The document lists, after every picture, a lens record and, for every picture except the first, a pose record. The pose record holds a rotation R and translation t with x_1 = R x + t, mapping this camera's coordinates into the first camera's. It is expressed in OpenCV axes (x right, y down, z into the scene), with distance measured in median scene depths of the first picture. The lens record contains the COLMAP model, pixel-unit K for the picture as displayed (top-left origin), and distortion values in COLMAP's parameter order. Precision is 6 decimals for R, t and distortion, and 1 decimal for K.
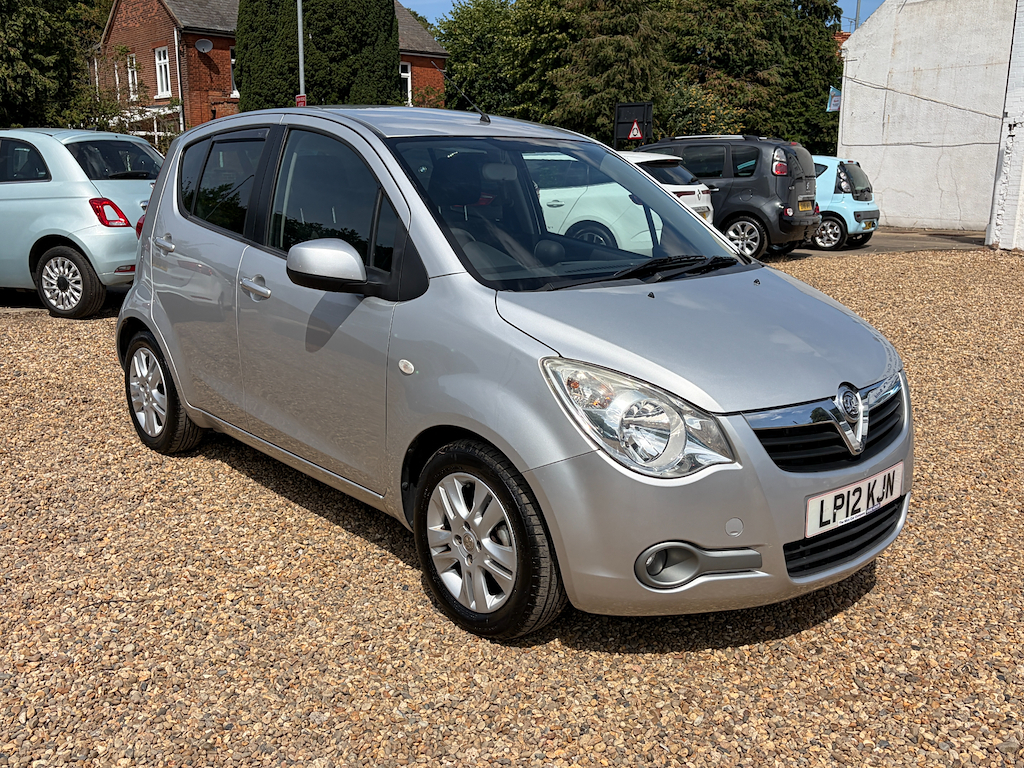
lens RADIAL K [[977.3, 0, 507.8], [0, 977.3, 401.1], [0, 0, 1]] dist [0.043033, 0.005794]
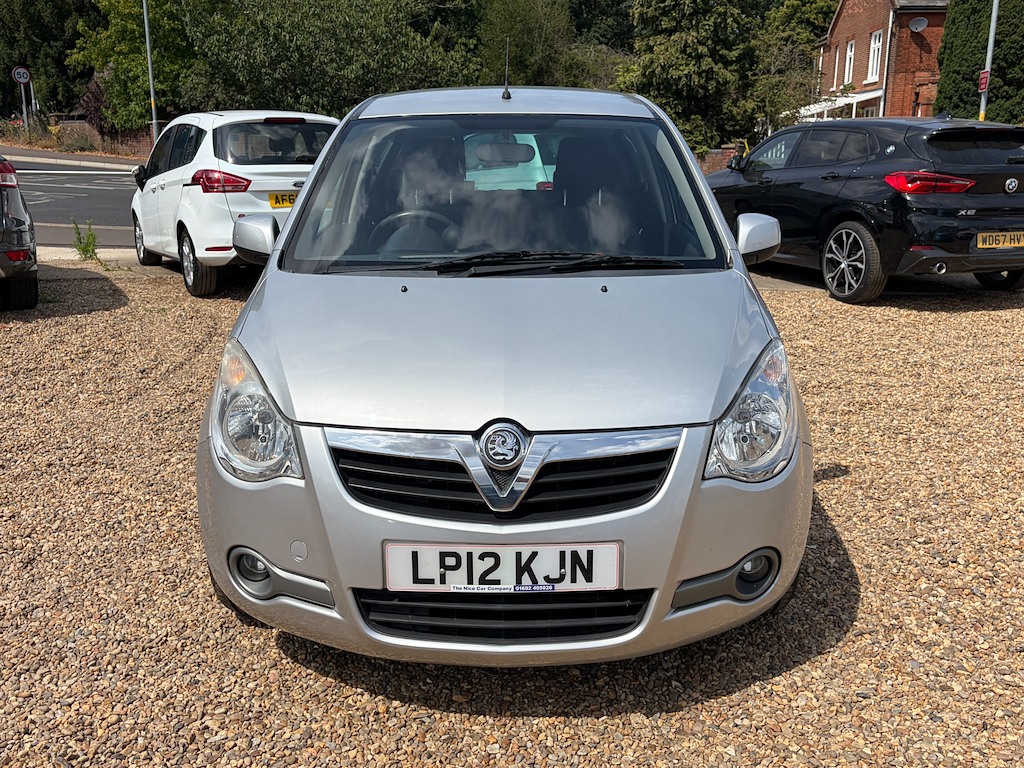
lens RADIAL K [[977.3, 0, 507.8], [0, 977.3, 401.1], [0, 0, 1]] dist [0.043033, 0.005794]
pose [[0.747733, 0.163912, -0.643450, 0.103941], [-0.155861, 0.985304, 0.069875, -0.010854], [0.645448, 0.048041, 0.762292, 0.049312]]
